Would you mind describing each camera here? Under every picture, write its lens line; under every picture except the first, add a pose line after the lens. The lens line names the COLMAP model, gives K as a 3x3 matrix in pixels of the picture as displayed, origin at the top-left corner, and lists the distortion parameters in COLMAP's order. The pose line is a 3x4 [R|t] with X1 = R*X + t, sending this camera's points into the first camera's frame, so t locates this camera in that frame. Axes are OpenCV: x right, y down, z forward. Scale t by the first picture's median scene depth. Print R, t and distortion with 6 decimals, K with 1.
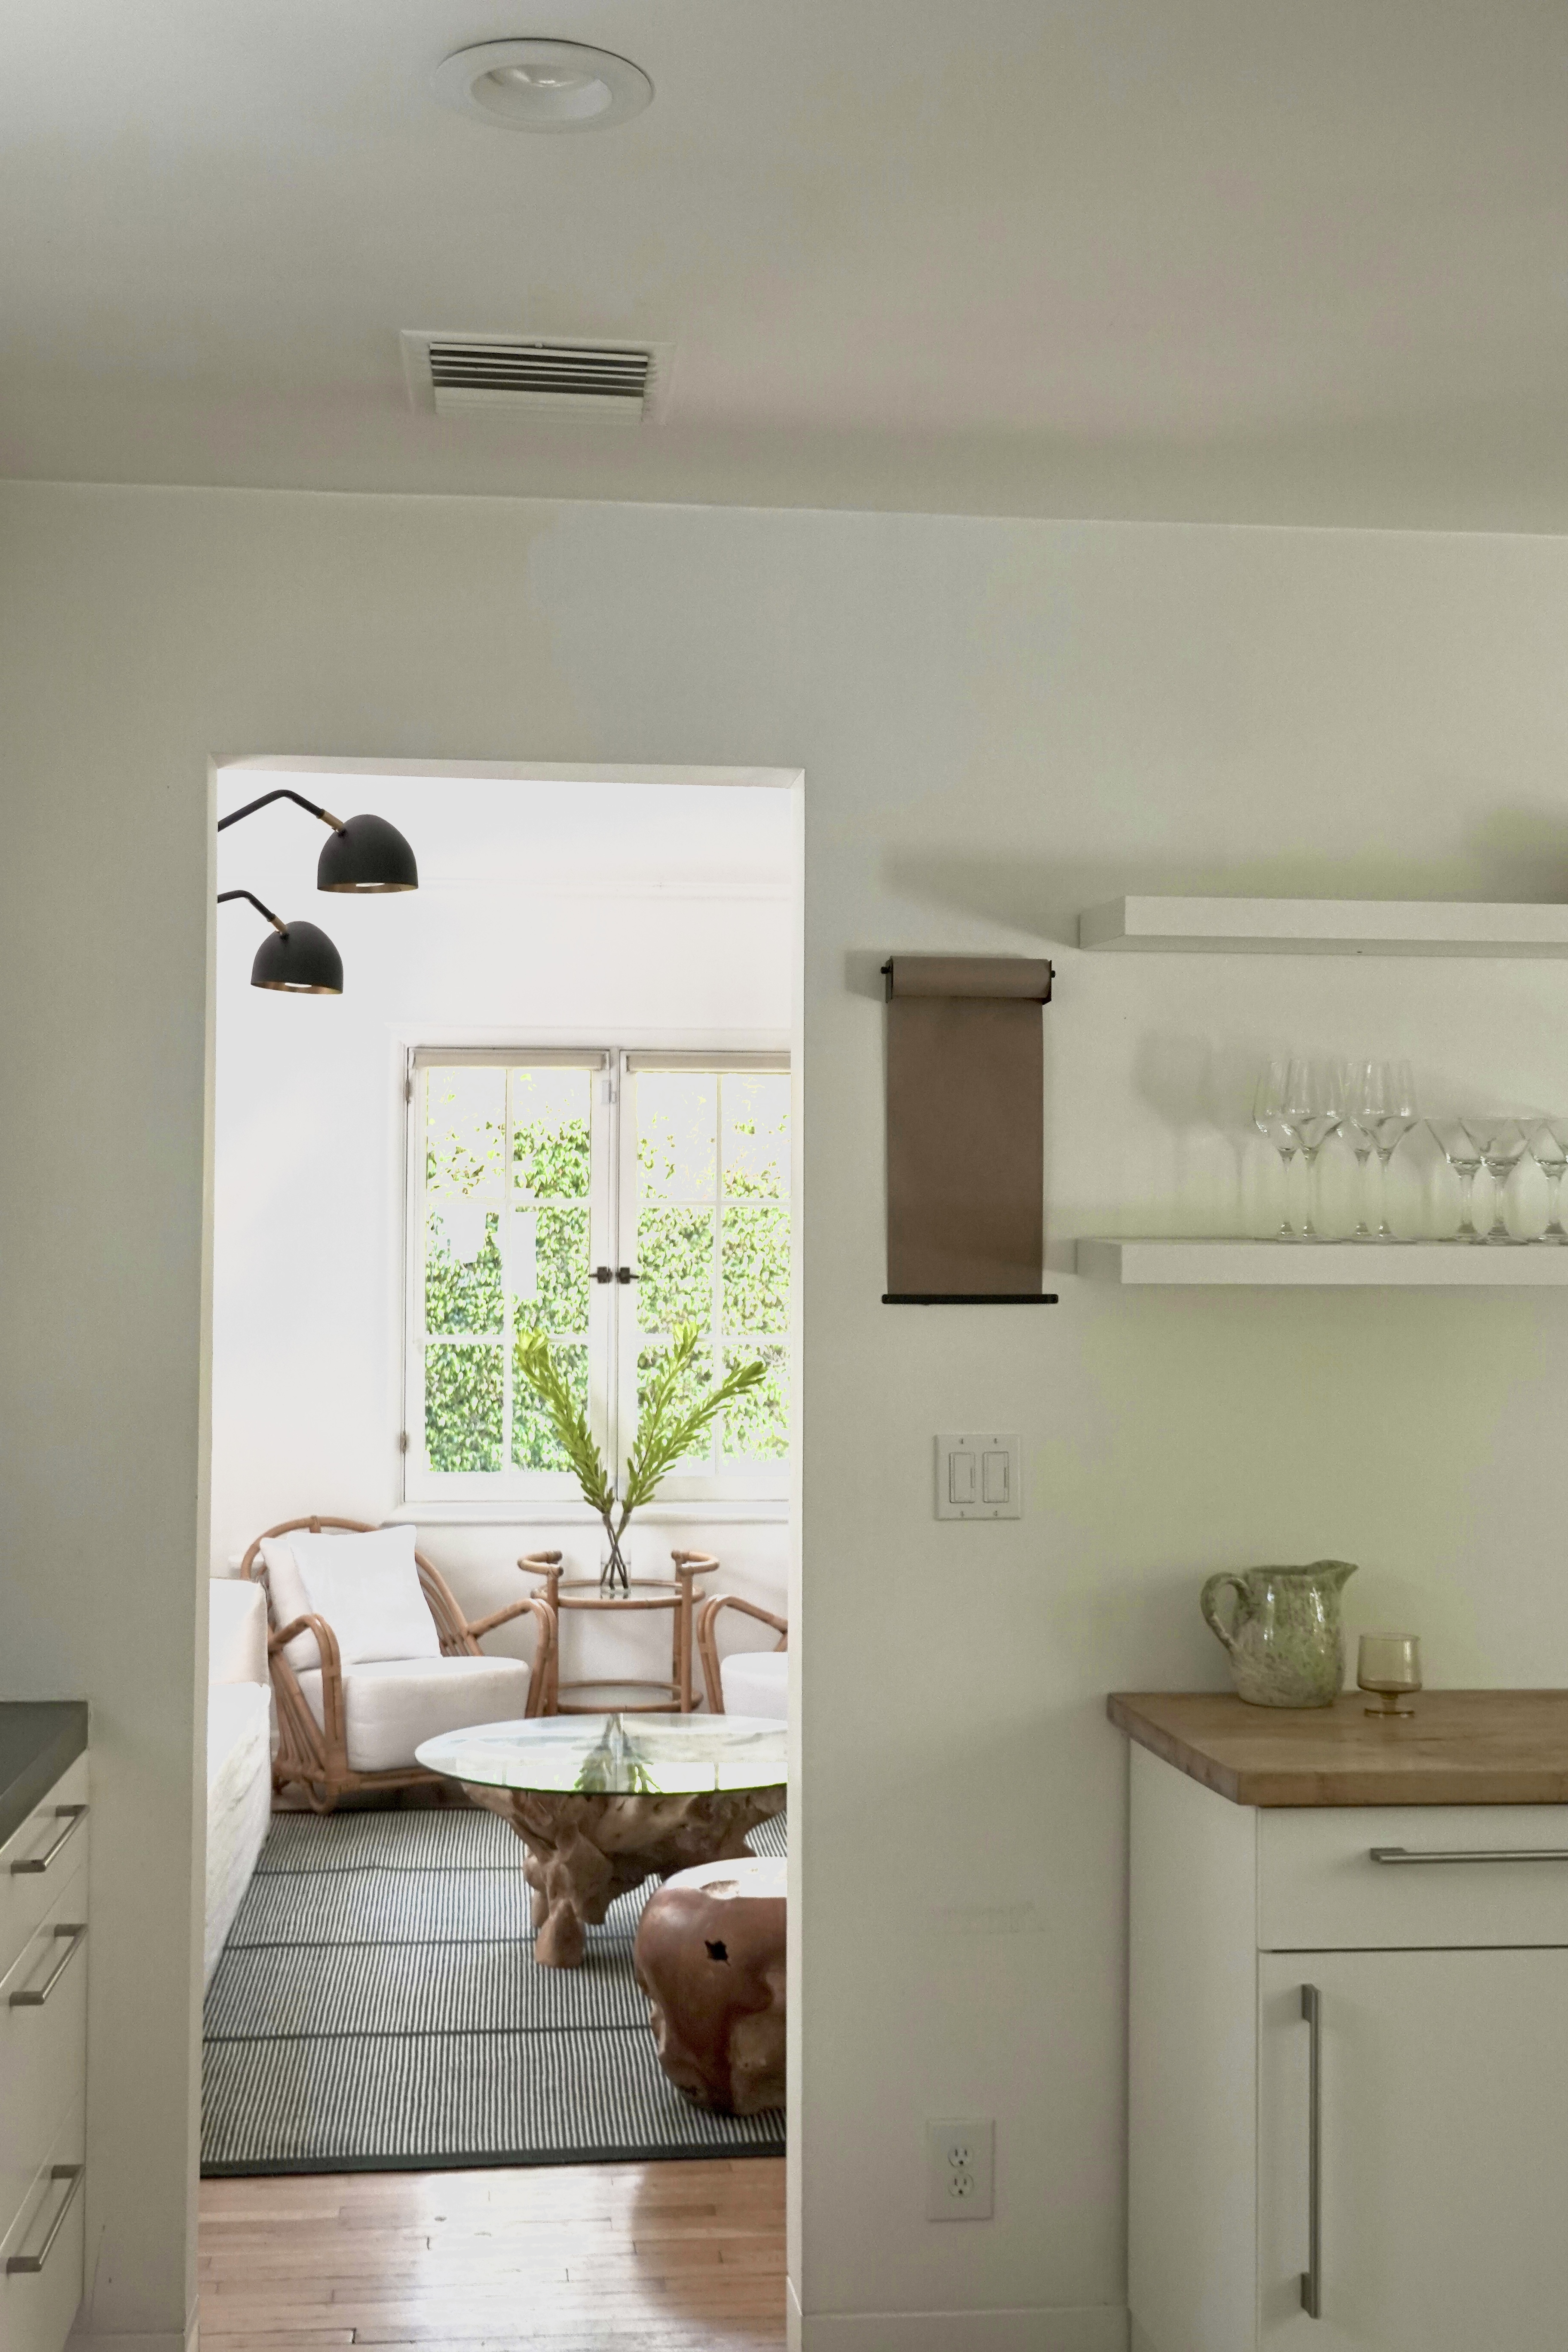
lens RADIAL K [[2842.7, 0, 777.1], [0, 2842.7, 1175.3], [0, 0, 1]] dist [-0.079421, 0.000000]
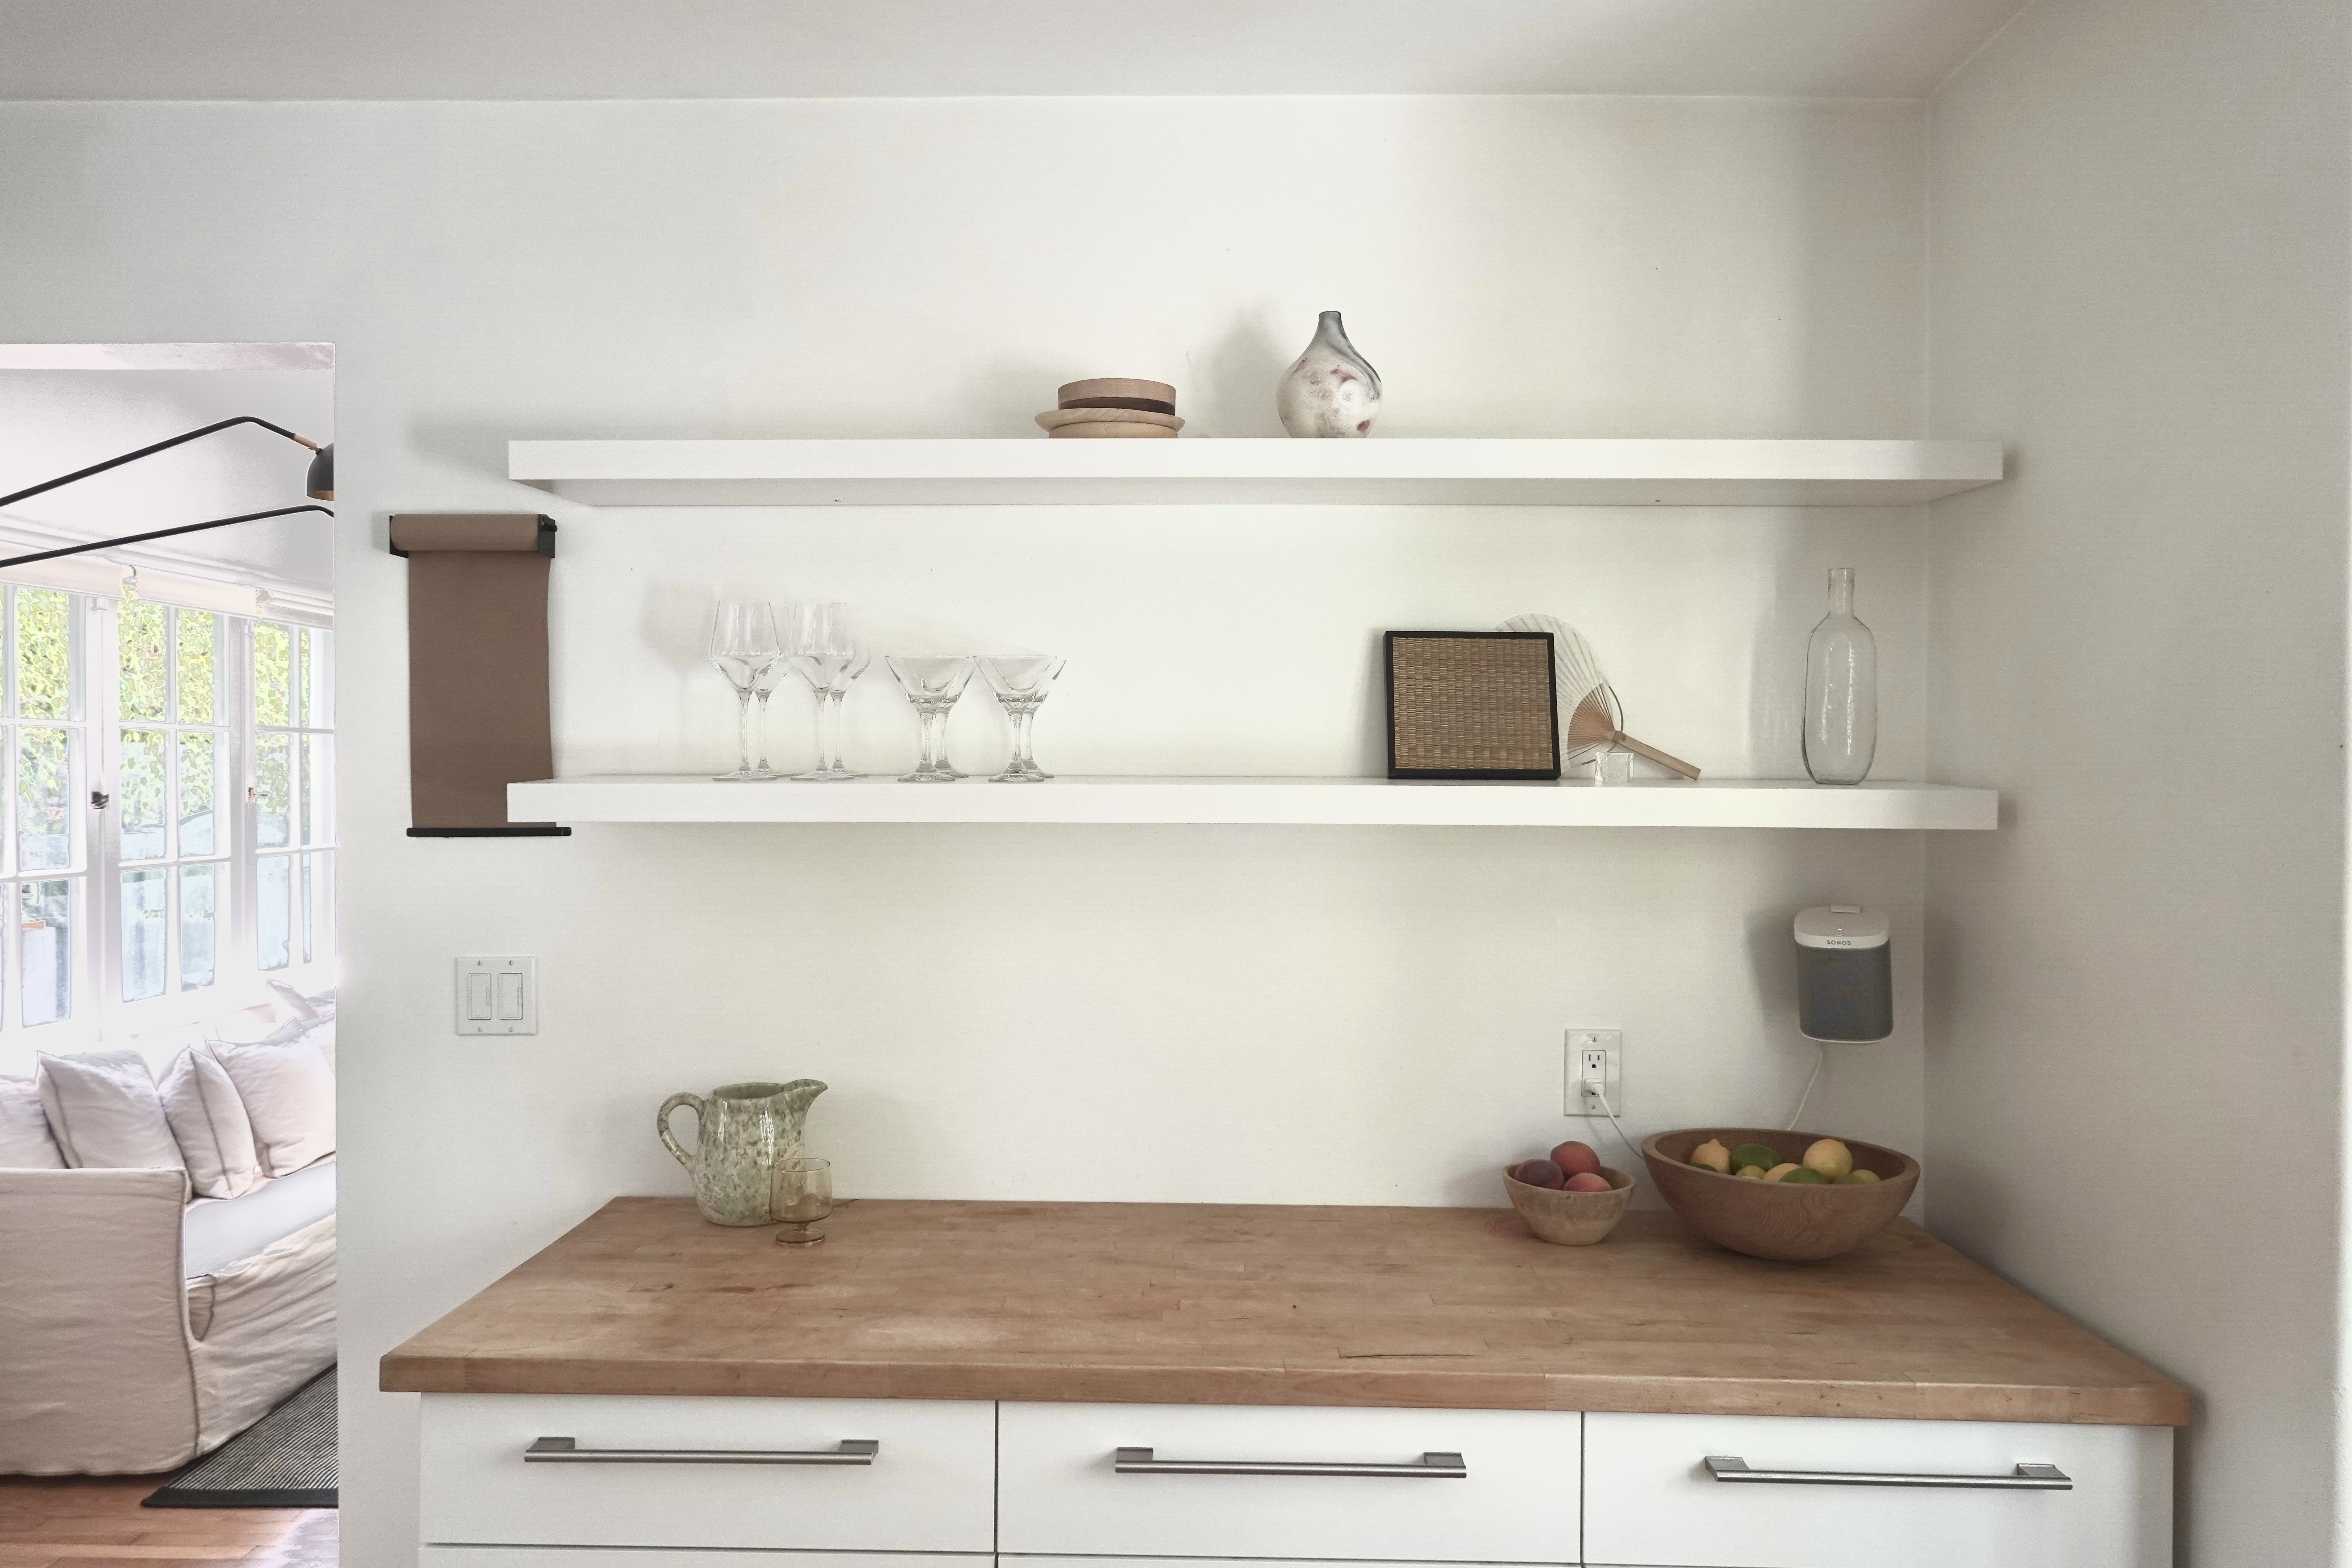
lens RADIAL K [[1607.7, 0, 1175.3], [0, 1607.7, 801.5], [0, 0, 1]] dist [-0.003919, -0.000283]
pose [[0.994741, -0.002389, -0.102397, 0.392110], [0.007137, 0.998915, 0.046027, 0.005771], [0.102176, -0.046516, 0.993678, 0.421257]]
